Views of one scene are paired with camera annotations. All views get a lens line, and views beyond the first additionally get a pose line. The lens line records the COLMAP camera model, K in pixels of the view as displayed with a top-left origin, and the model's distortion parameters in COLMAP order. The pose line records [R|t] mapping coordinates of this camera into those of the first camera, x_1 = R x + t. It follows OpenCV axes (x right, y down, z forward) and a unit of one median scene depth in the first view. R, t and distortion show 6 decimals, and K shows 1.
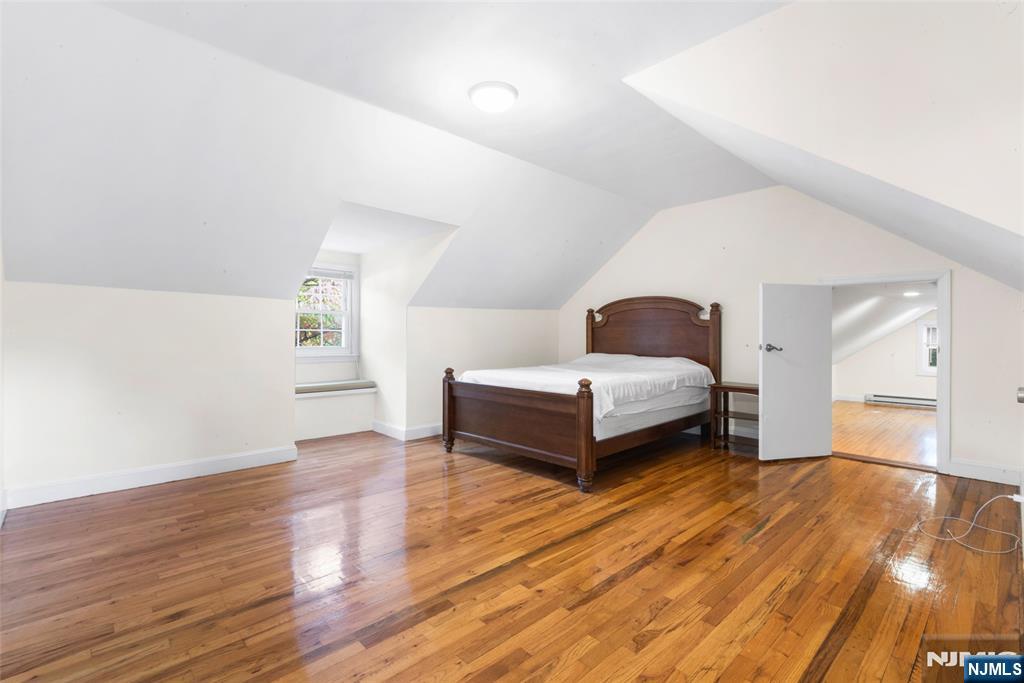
lens RADIAL K [[475.8, 0, 502.8], [0, 475.8, 342.5], [0, 0, 1]] dist [0.023256, -0.006886]
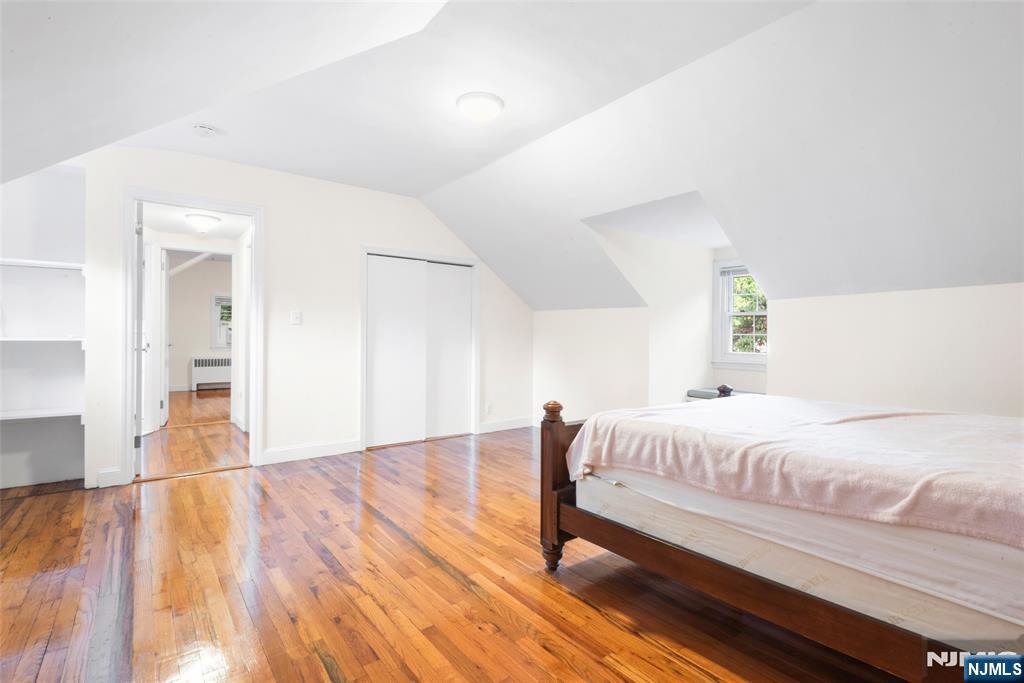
lens RADIAL K [[475.8, 0, 504.0], [0, 475.8, 342.8], [0, 0, 1]] dist [0.023256, -0.006886]
pose [[-0.102602, 0.005817, -0.994706, 1.063915], [-0.023463, 0.999691, 0.008266, -0.012872], [0.994446, 0.024186, -0.102434, 1.240468]]
